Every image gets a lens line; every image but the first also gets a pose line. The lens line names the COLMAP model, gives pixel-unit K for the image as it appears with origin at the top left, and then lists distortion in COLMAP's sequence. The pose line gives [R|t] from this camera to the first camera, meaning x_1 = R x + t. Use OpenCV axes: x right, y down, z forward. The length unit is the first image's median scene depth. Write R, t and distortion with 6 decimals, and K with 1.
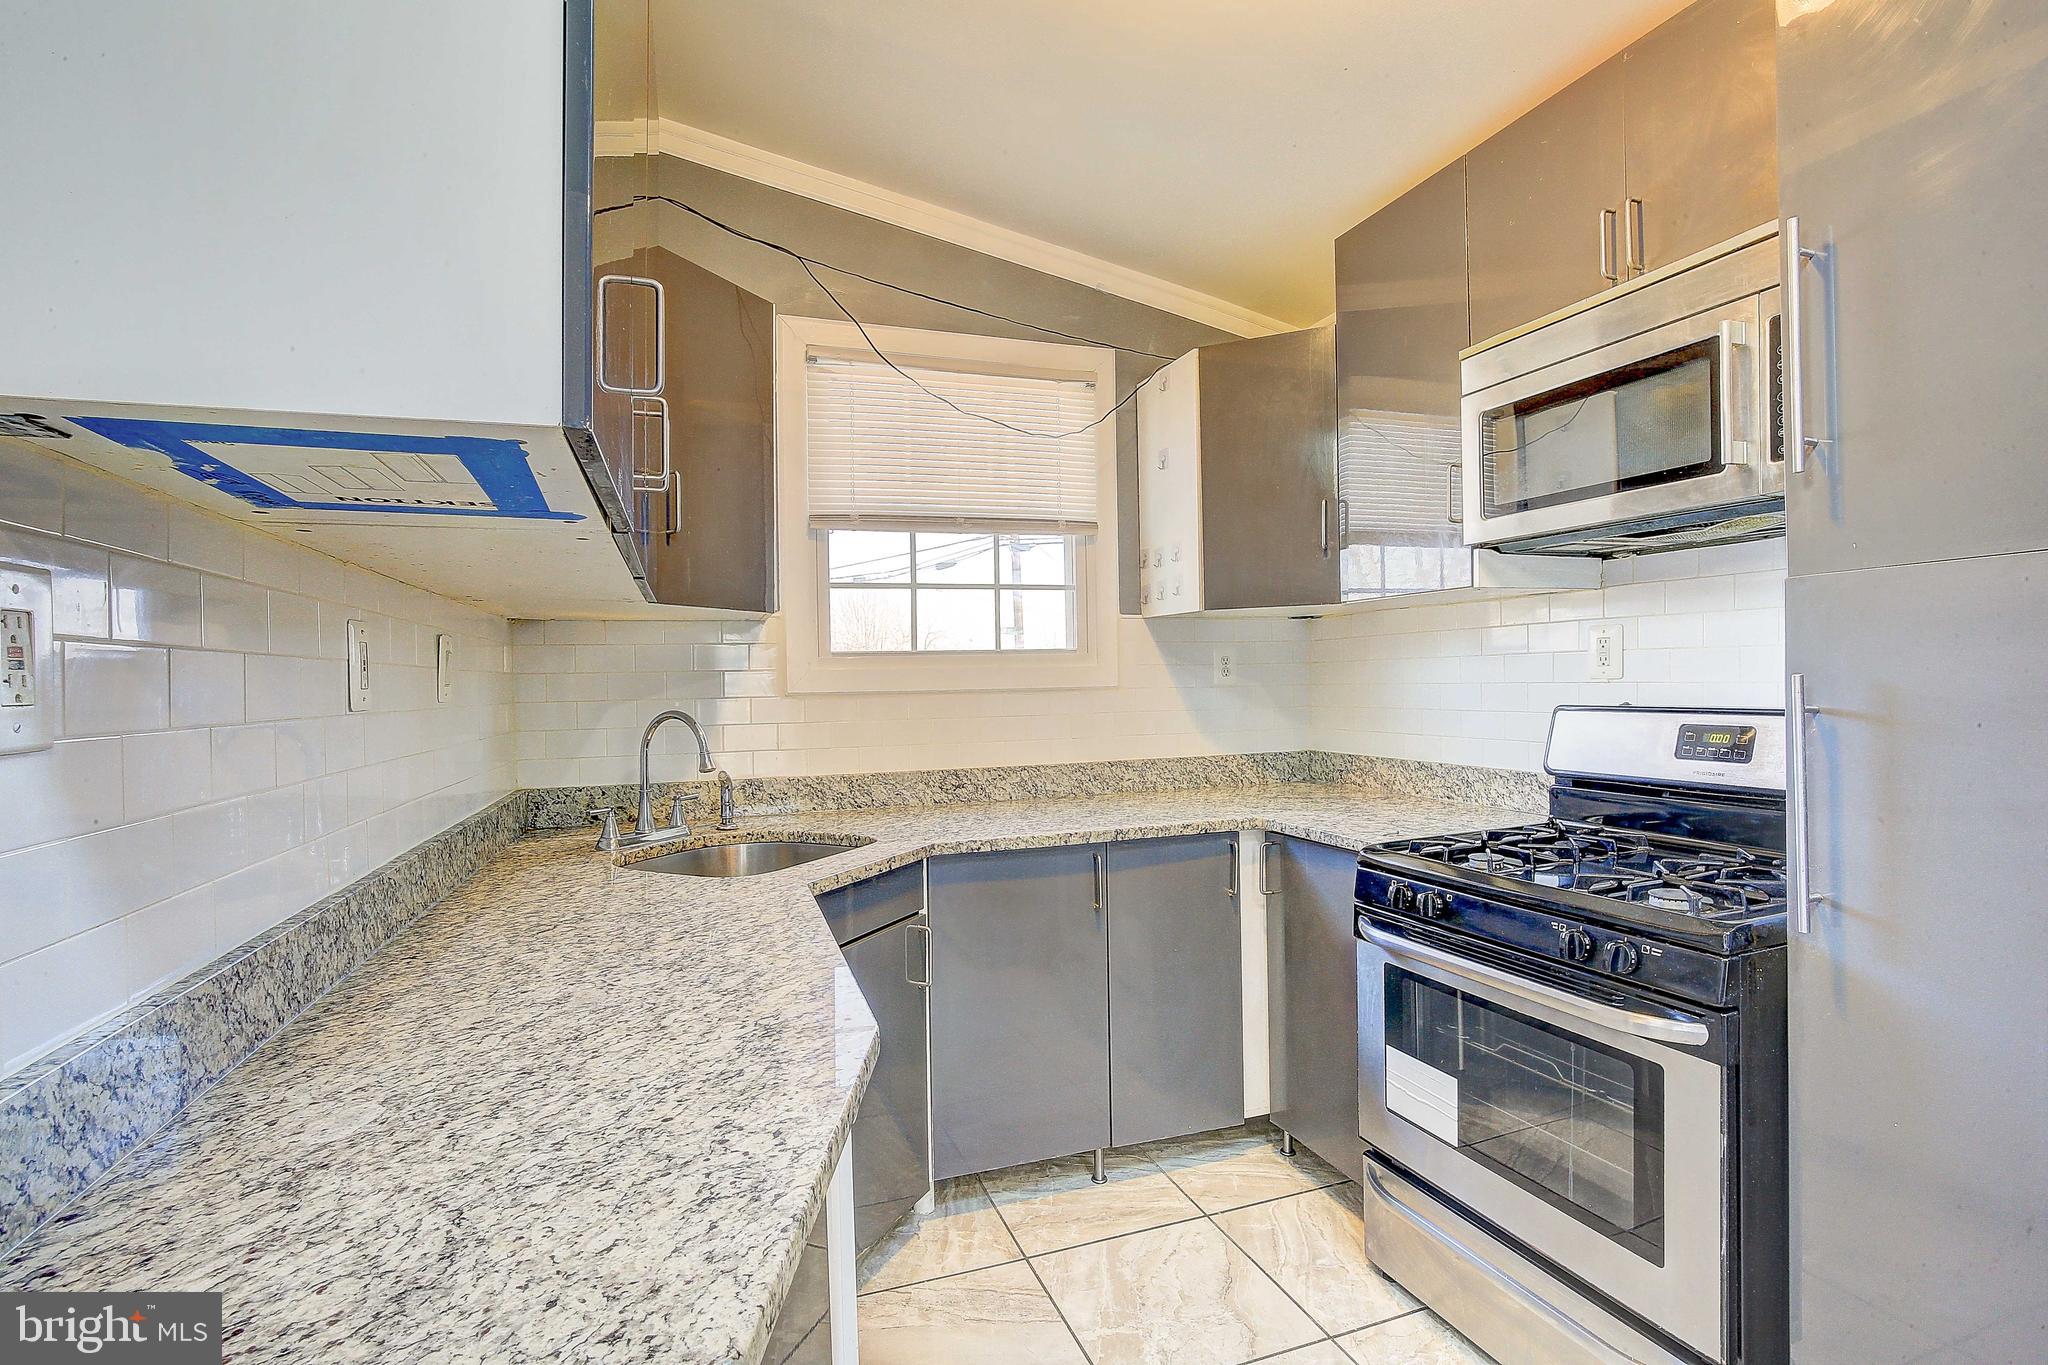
lens RADIAL K [[948.4, 0, 1006.4], [0, 948.4, 679.4], [0, 0, 1]] dist [-0.036439, 0.008787]
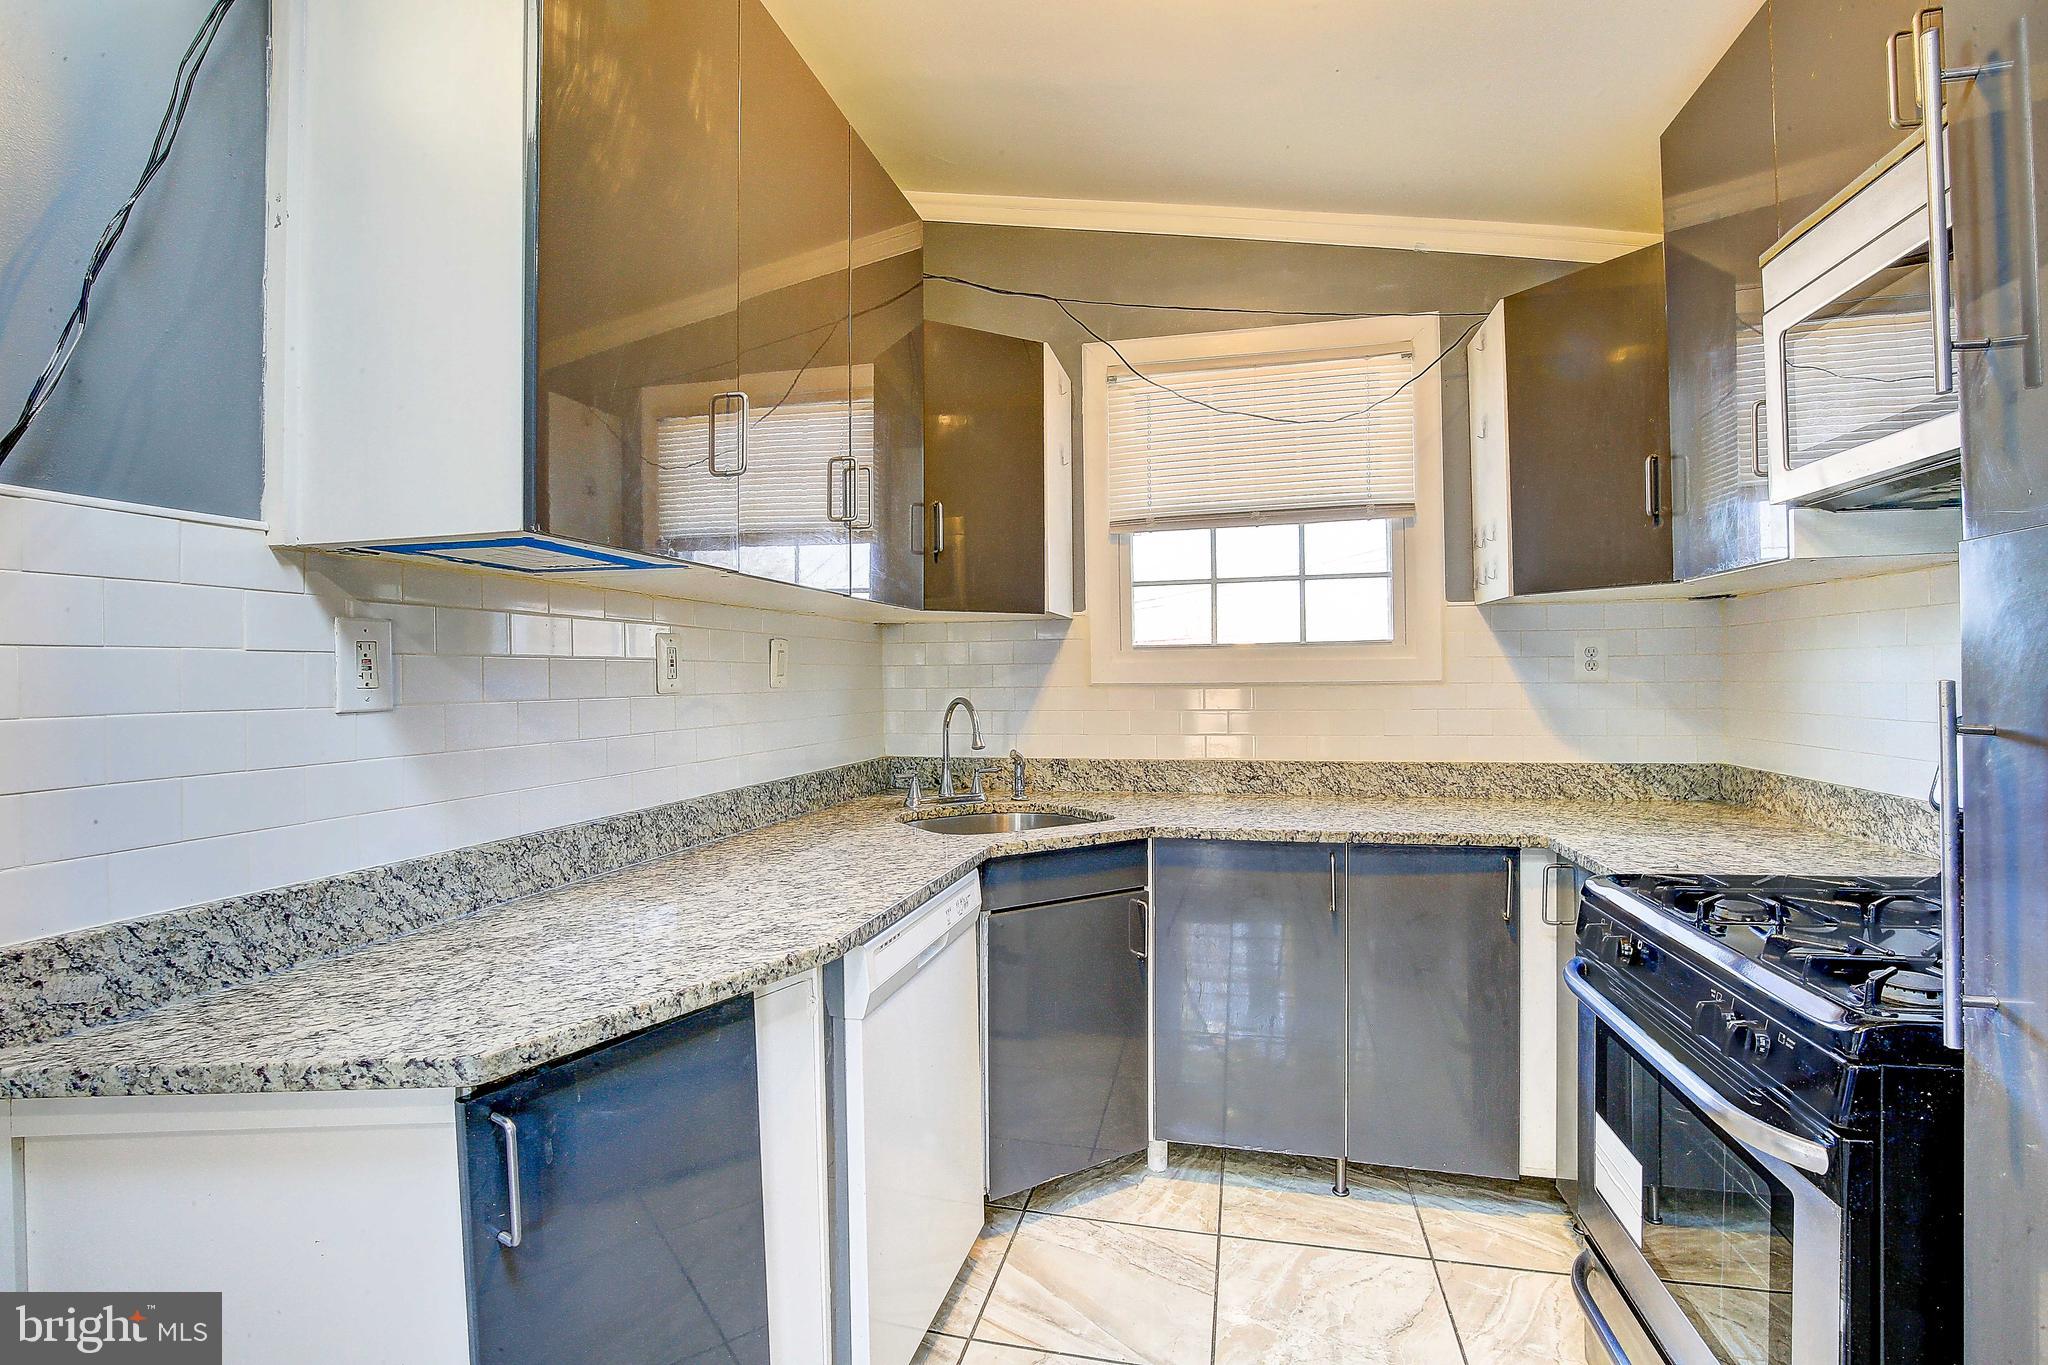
lens RADIAL K [[948.4, 0, 1006.4], [0, 948.4, 679.4], [0, 0, 1]] dist [-0.036439, 0.008787]
pose [[0.837925, 0.011301, -0.545669, 0.345488], [-0.004168, 0.999889, 0.014307, -0.007187], [0.545770, -0.009714, 0.837879, 0.012341]]
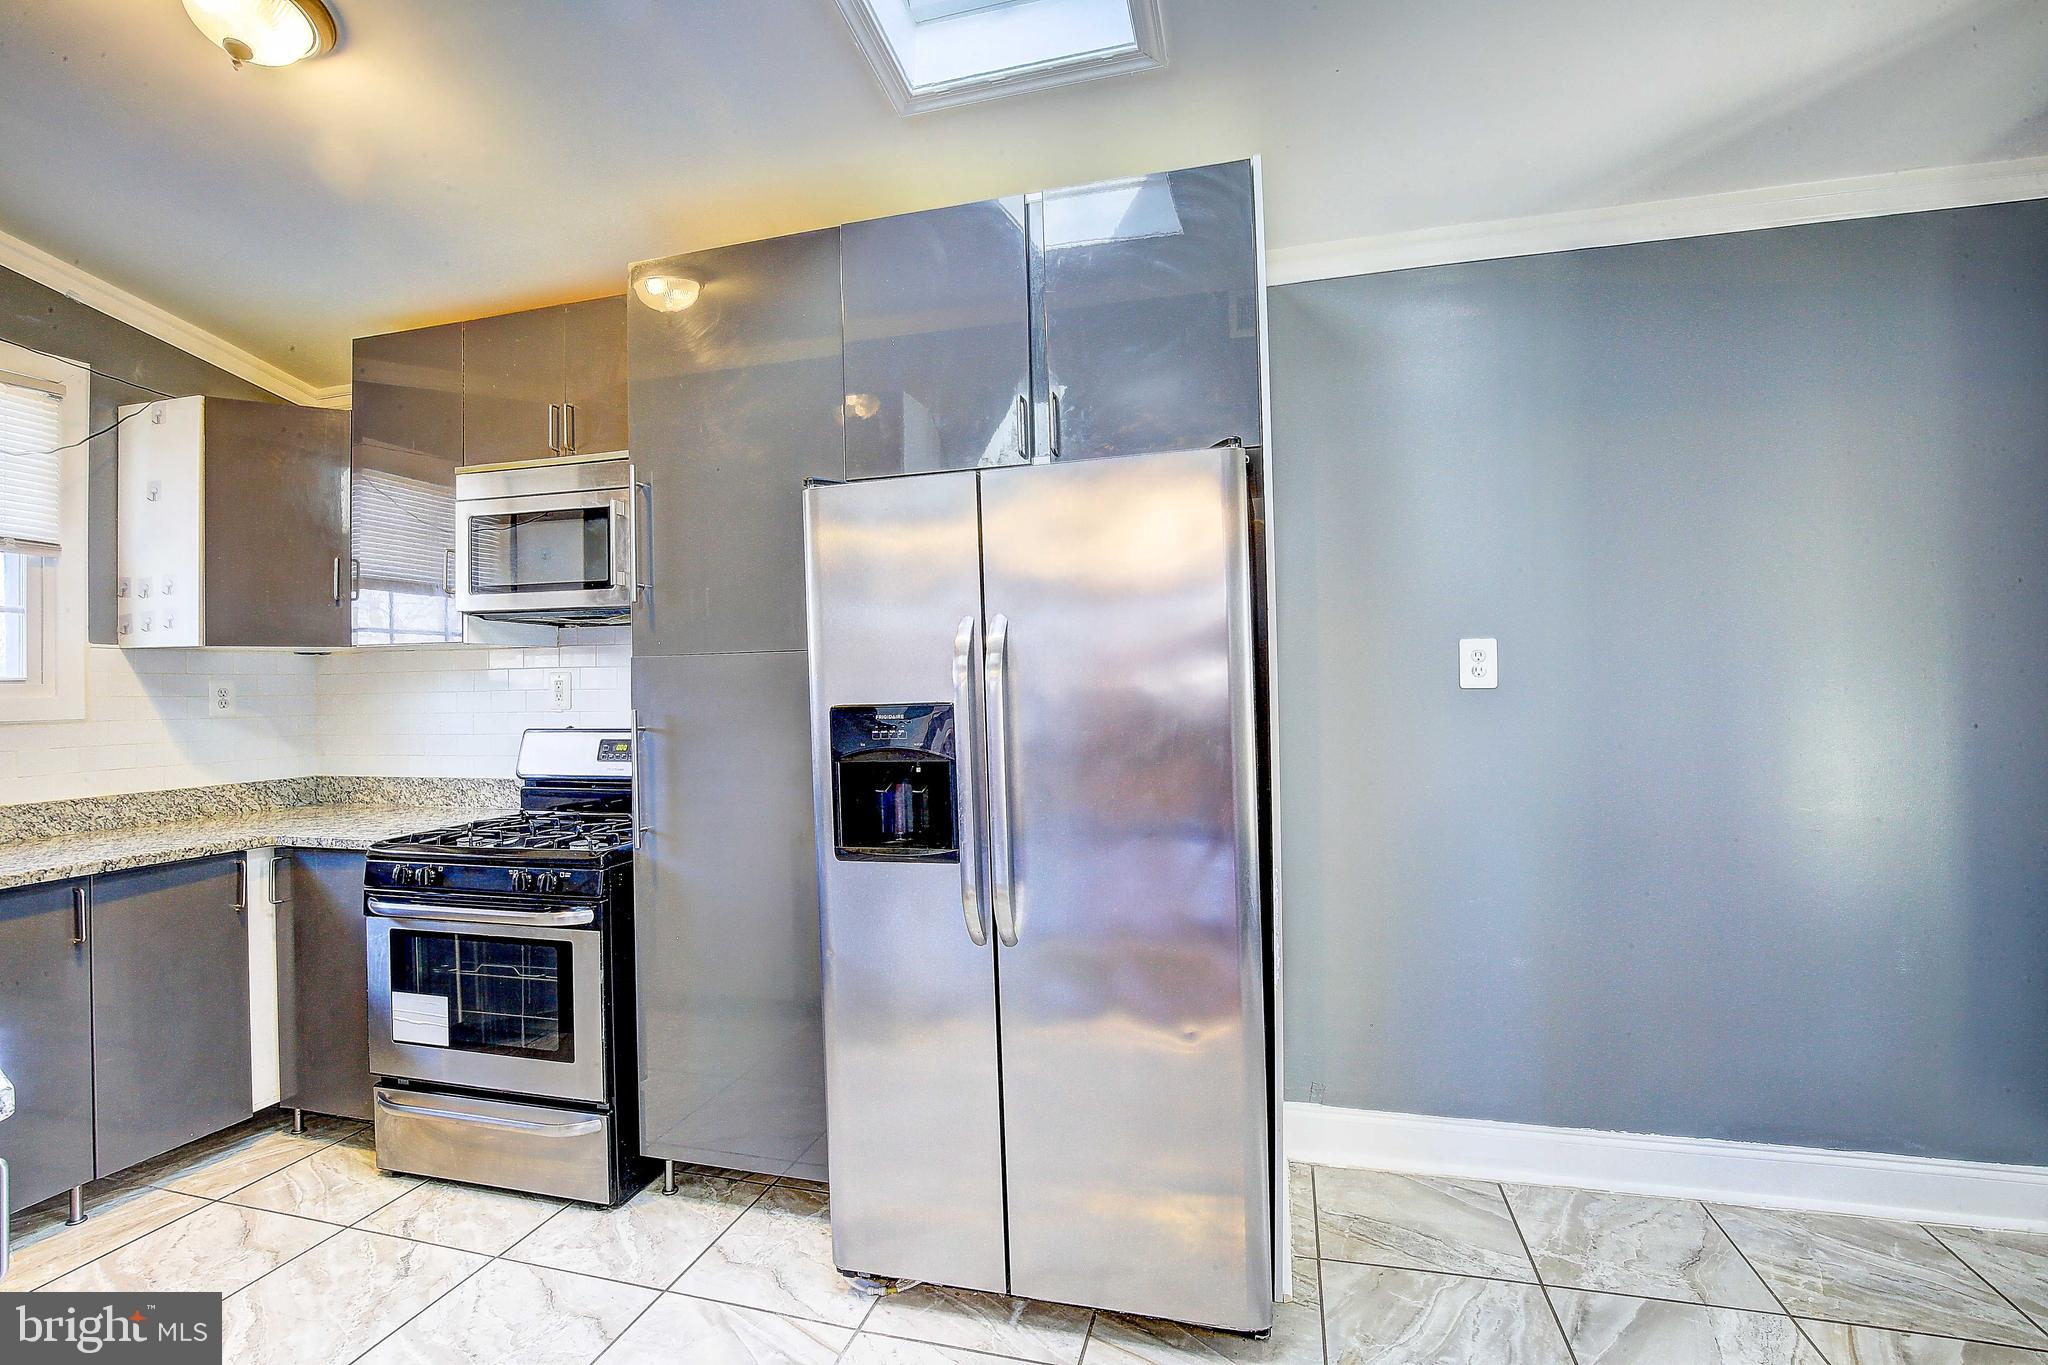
lens RADIAL K [[948.4, 0, 1006.4], [0, 948.4, 679.4], [0, 0, 1]] dist [-0.036439, 0.008787]
pose [[0.573610, 0.017409, 0.818944, -0.145834], [0.004232, 0.999698, -0.024216, -0.008945], [-0.819118, 0.017356, 0.573363, -0.377387]]
